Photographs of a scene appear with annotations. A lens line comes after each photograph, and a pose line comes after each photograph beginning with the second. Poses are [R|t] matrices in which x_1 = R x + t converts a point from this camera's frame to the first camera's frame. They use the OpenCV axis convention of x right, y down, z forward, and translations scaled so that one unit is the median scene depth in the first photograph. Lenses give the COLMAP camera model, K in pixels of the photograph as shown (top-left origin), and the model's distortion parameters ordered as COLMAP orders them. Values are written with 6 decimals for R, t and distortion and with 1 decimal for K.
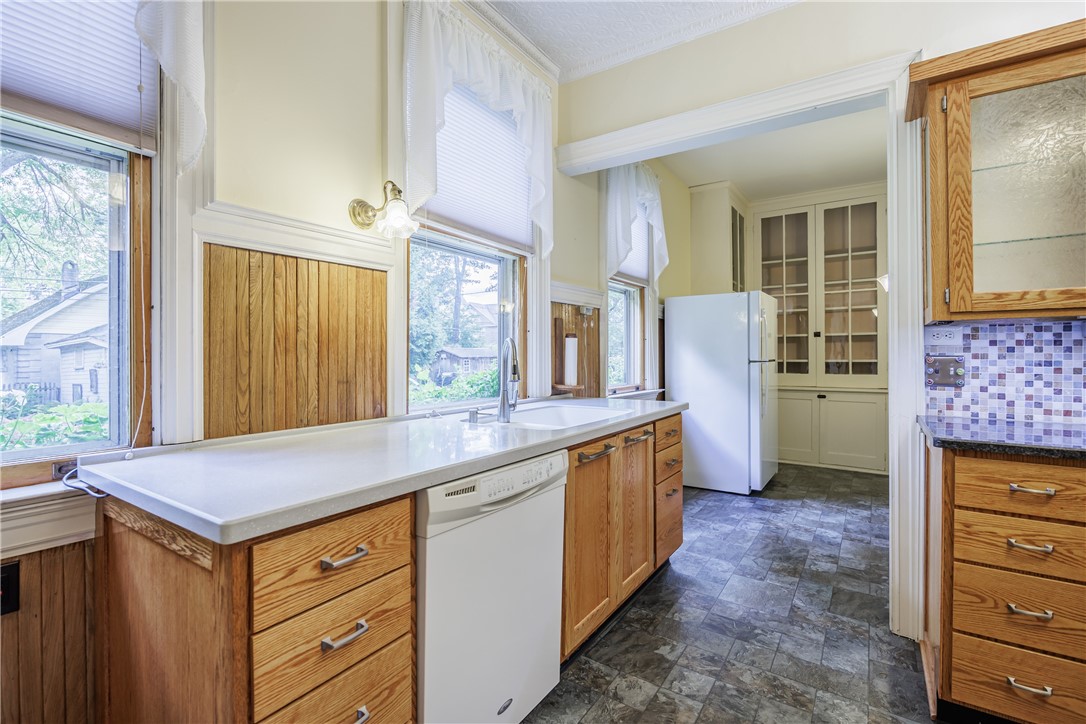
lens RADIAL K [[488.1, 0, 548.5], [0, 488.1, 359.5], [0, 0, 1]] dist [-0.009628, 0.000580]
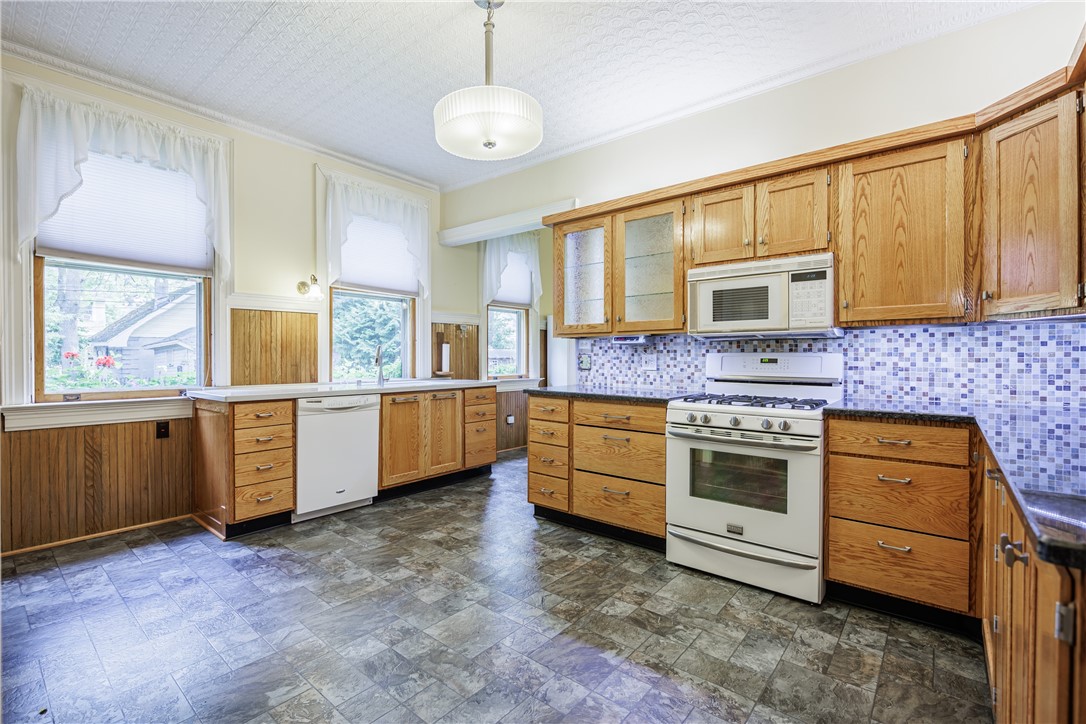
lens RADIAL K [[484.0, 0, 545.4], [0, 484.0, 365.3], [0, 0, 1]] dist [0.000937, 0.000230]
pose [[0.994456, 0.005216, -0.105027, 0.916910], [-0.004328, 0.999953, 0.008678, 0.021411], [0.105067, -0.008175, 0.994432, -1.036492]]
